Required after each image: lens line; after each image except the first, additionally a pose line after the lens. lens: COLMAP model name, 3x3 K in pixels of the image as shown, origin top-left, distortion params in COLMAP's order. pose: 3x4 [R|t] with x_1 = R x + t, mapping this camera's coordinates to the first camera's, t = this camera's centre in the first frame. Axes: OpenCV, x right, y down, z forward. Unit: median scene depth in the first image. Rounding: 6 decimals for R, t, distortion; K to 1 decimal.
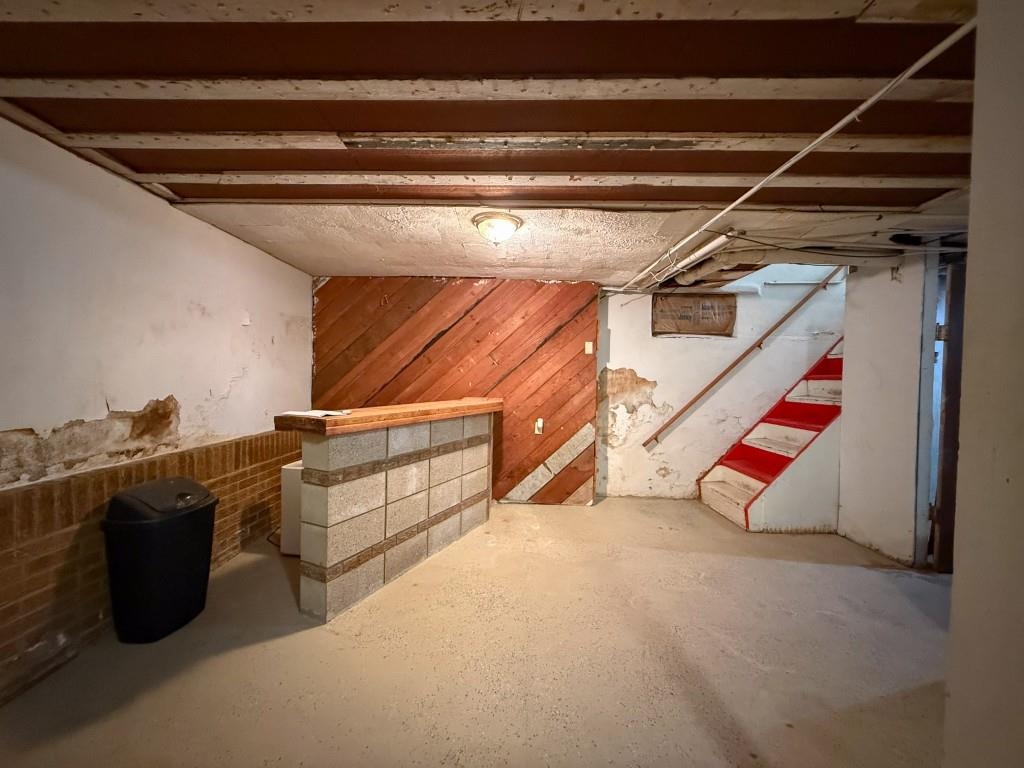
lens RADIAL K [[404.9, 0, 509.5], [0, 404.9, 388.3], [0, 0, 1]] dist [-0.002785, 0.000070]
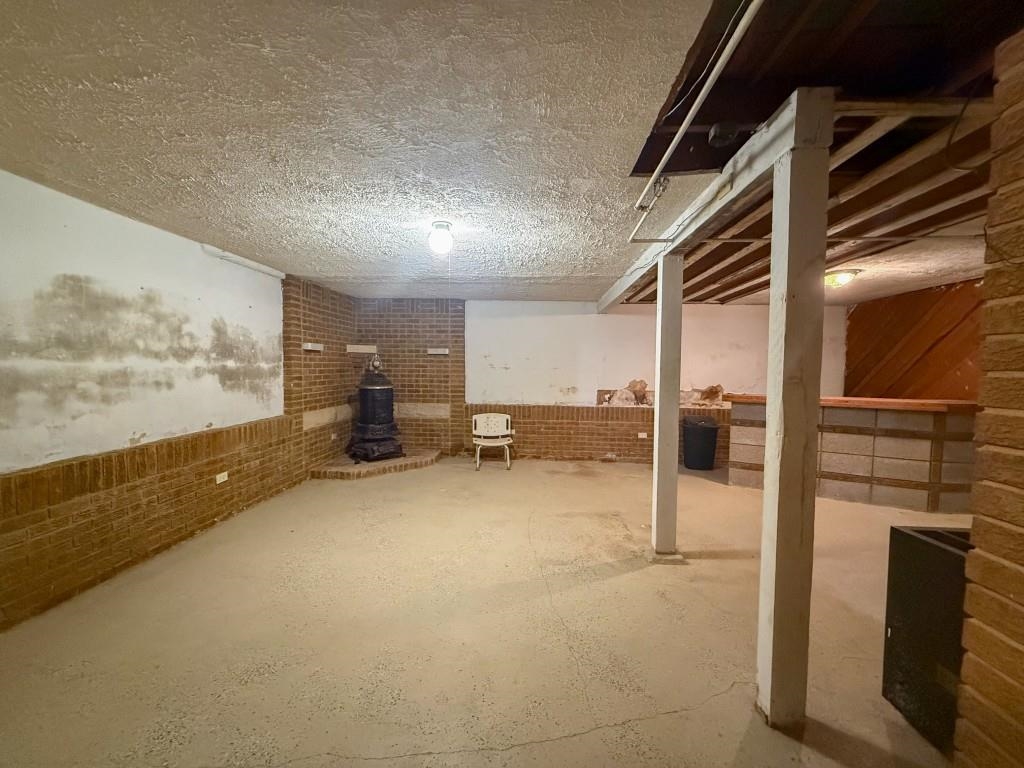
lens RADIAL K [[404.9, 0, 512.0], [0, 404.9, 386.4], [0, 0, 1]] dist [-0.002785, 0.000070]
pose [[-0.044997, 0.031025, -0.998505, 1.092627], [-0.040752, 0.998629, 0.032866, 0.000423], [0.998156, 0.042170, -0.043671, -0.082172]]
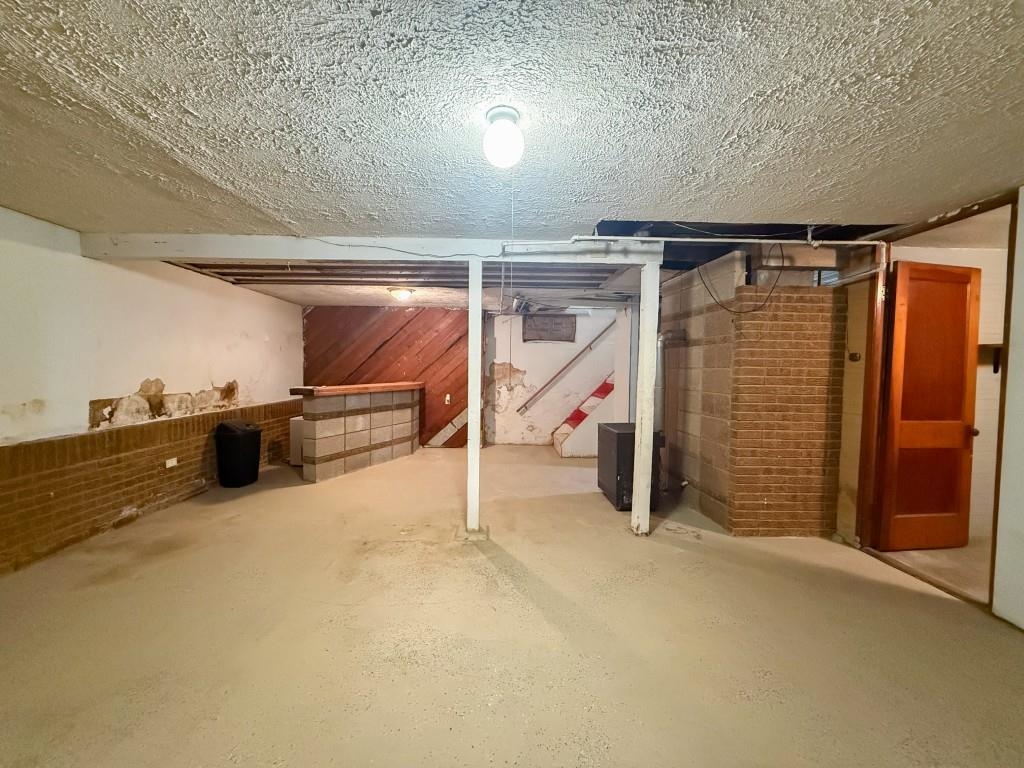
lens RADIAL K [[404.9, 0, 509.7], [0, 404.9, 389.5], [0, 0, 1]] dist [-0.002785, 0.000070]
pose [[0.999470, -0.008275, 0.031475, 0.310308], [0.007356, 0.999546, 0.029212, 0.011554], [-0.031702, -0.028965, 0.999078, -0.706491]]
